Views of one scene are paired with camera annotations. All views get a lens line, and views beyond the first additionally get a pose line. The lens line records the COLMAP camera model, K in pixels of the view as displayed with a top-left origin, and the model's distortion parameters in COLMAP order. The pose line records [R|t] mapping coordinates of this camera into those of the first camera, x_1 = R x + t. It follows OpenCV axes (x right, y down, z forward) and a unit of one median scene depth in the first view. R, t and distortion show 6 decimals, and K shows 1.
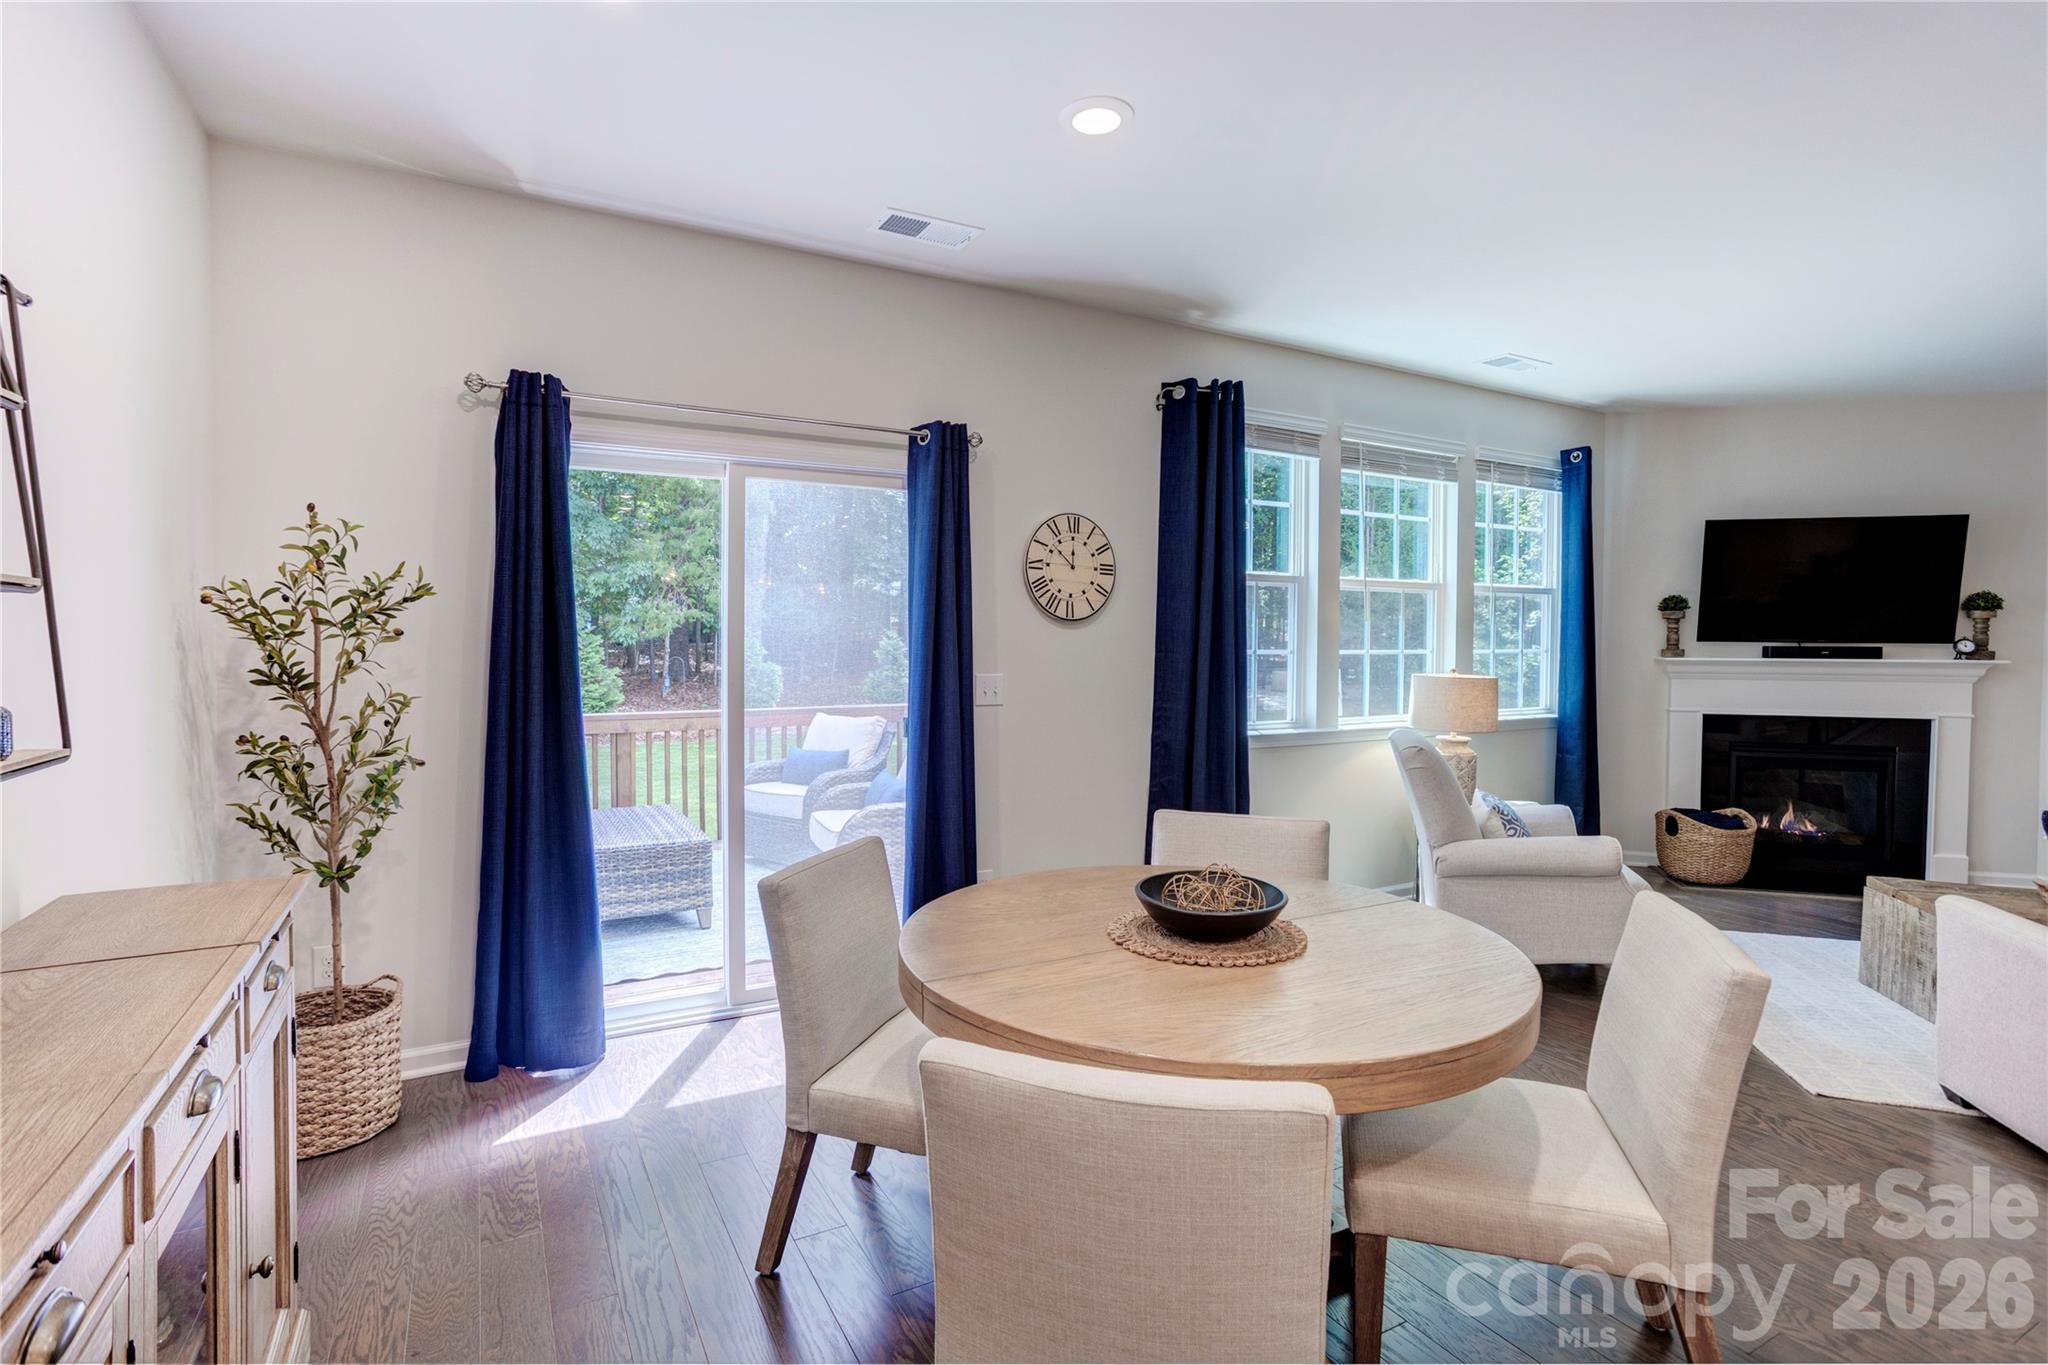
lens RADIAL K [[955.6, 0, 1015.0], [0, 955.6, 664.7], [0, 0, 1]] dist [-0.050695, 0.030431]
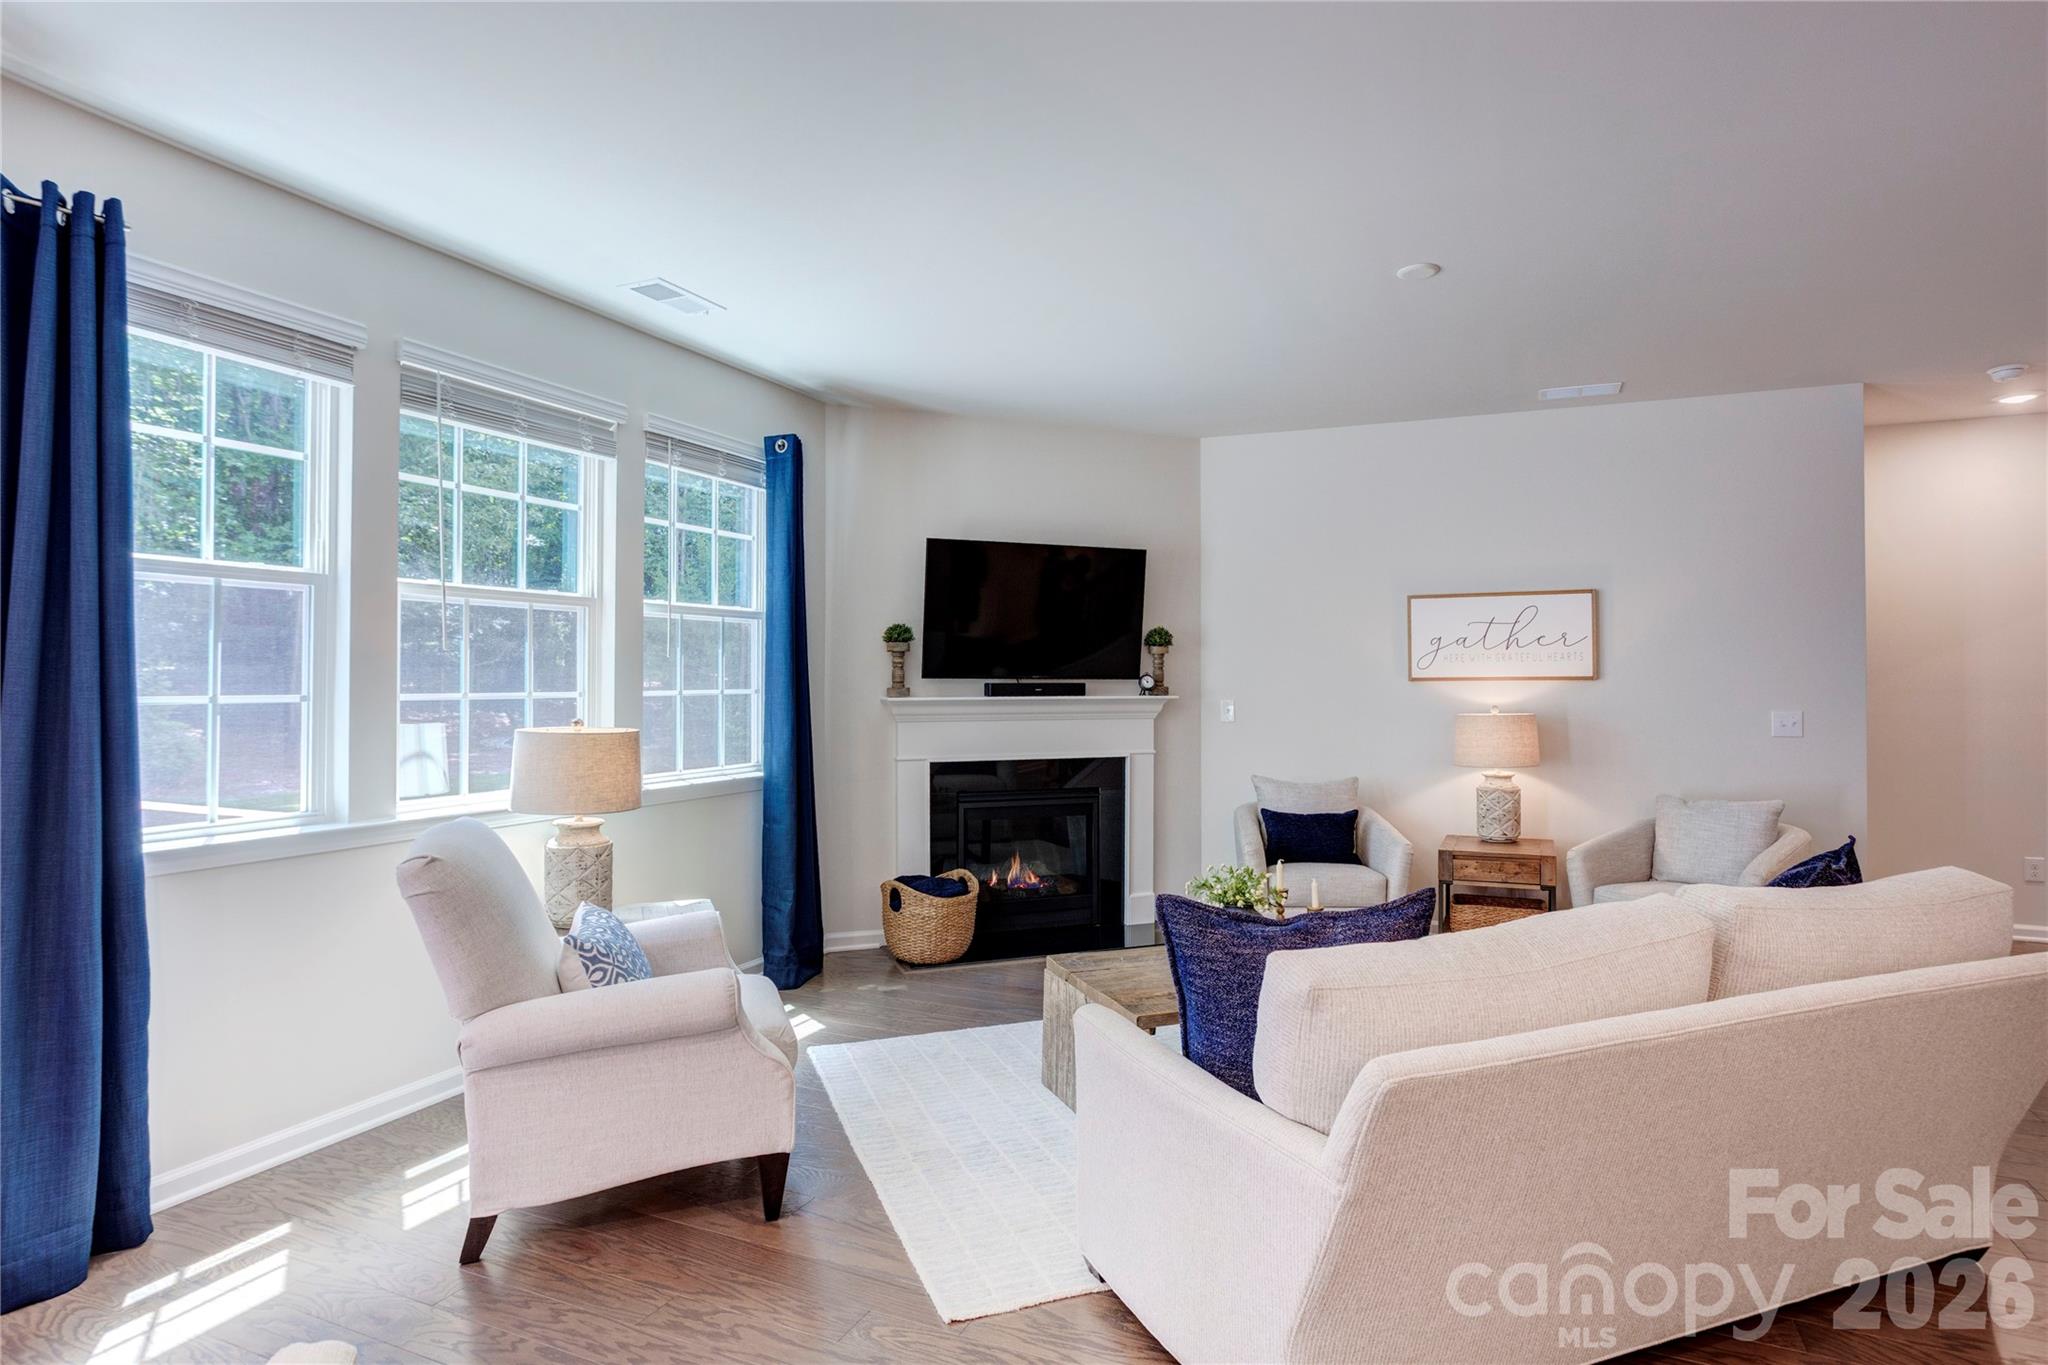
lens RADIAL K [[1089.6, 0, 1026.4], [0, 1089.6, 671.1], [0, 0, 1]] dist [-0.004020, -0.000818]
pose [[0.796340, 0.000094, 0.604849, 0.212701], [0.020205, 0.999438, -0.026757, -0.002883], [-0.604511, 0.033529, 0.795891, 0.155996]]
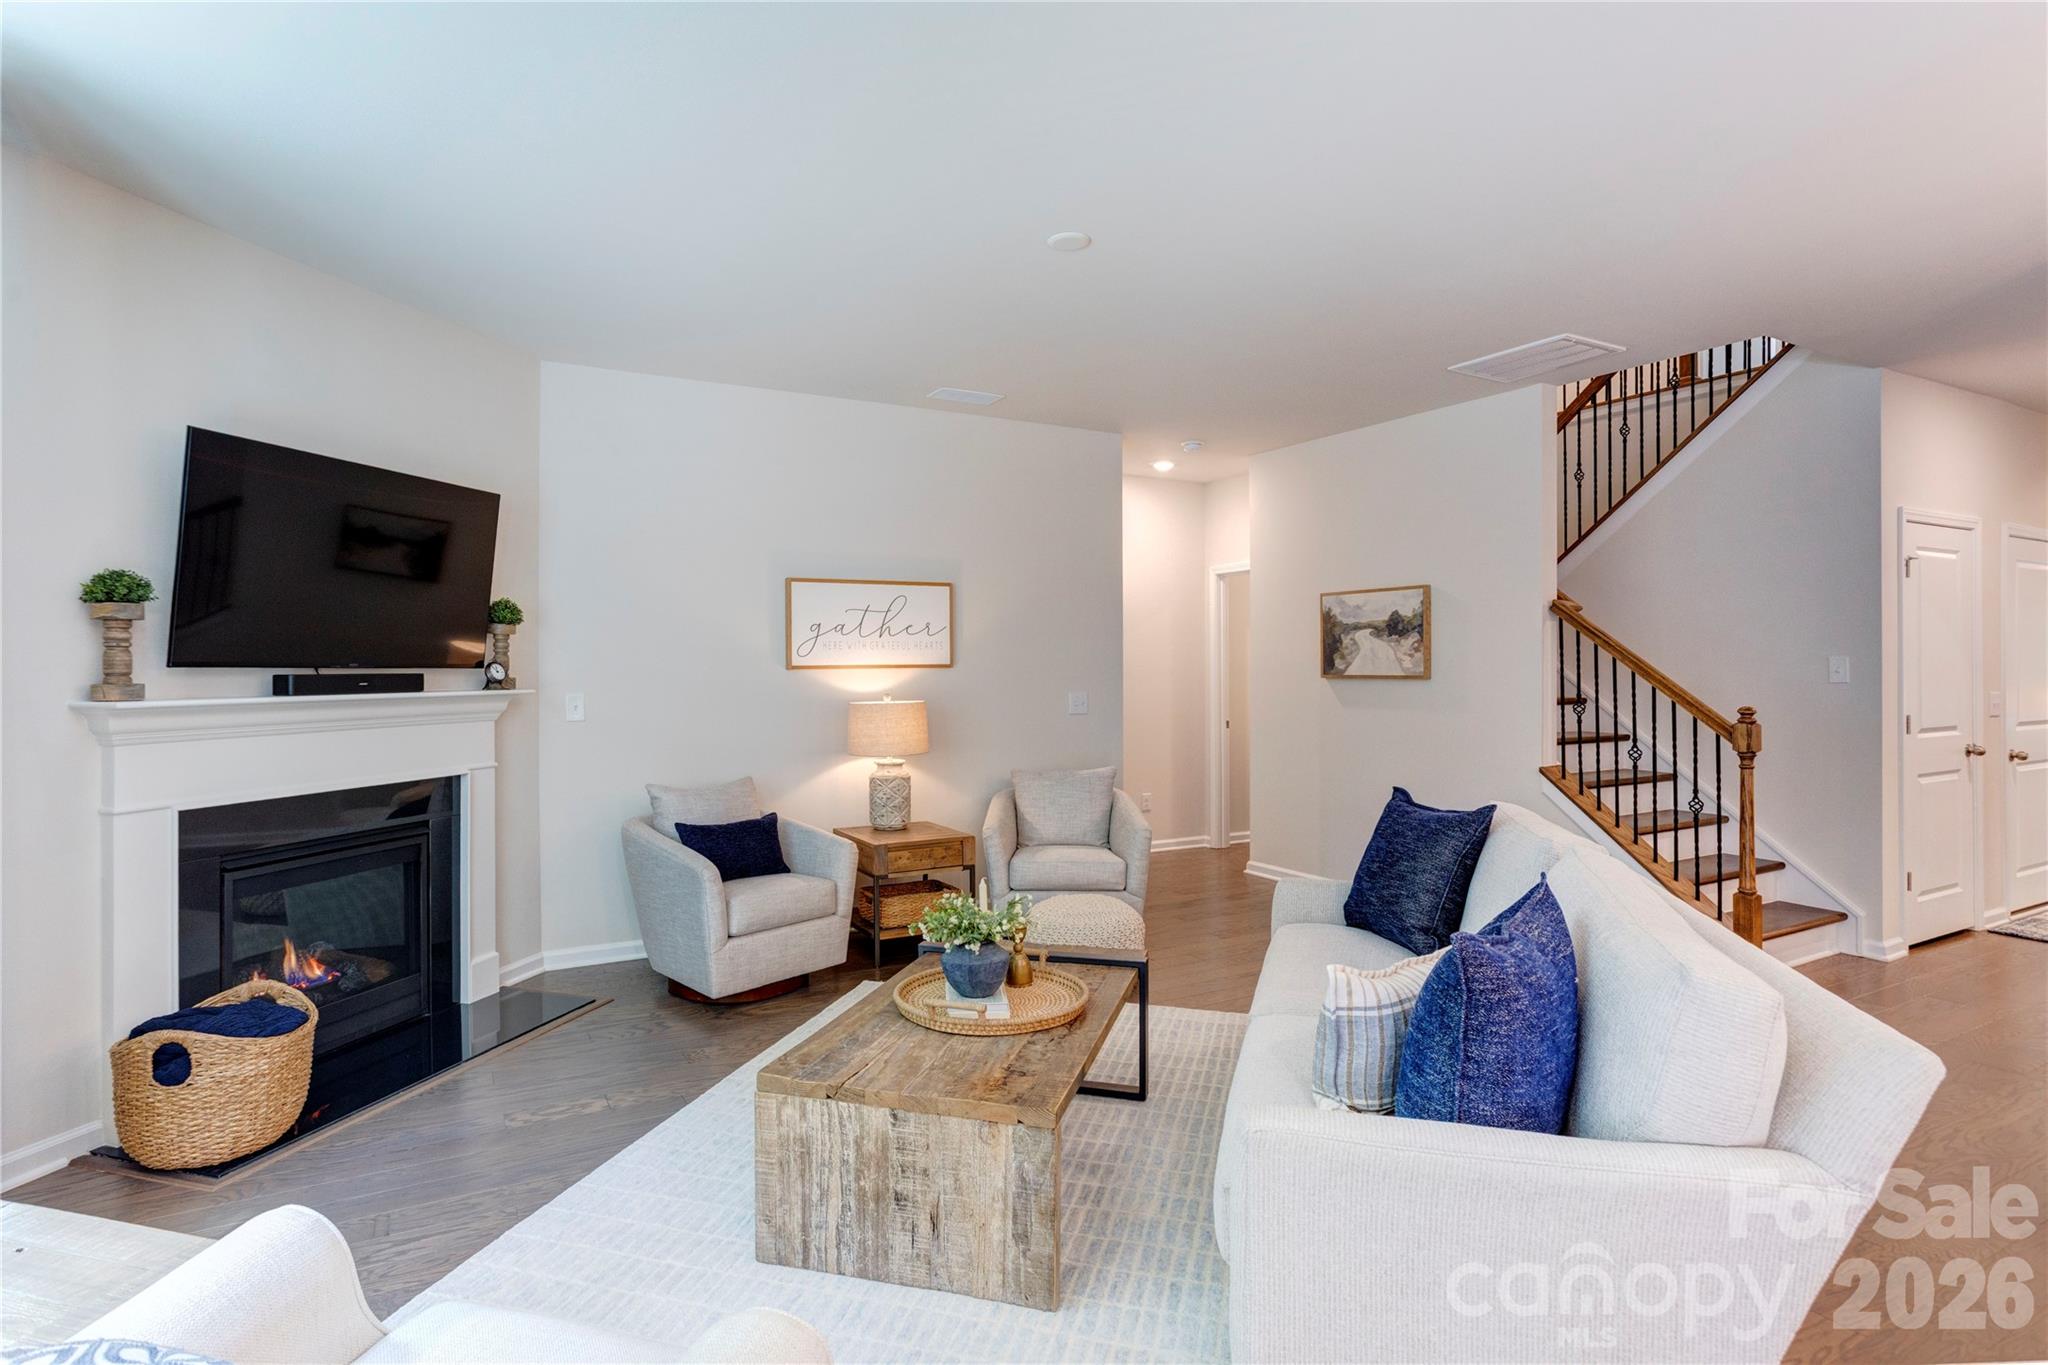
lens RADIAL K [[1055.3, 0, 1021.9], [0, 1055.3, 657.3], [0, 0, 1]] dist [-0.061614, 0.043596]
pose [[-0.001962, 0.004482, 0.999988, 0.191338], [0.030136, 0.999536, -0.004421, -0.014952], [-0.999544, 0.030127, -0.002096, 0.588890]]
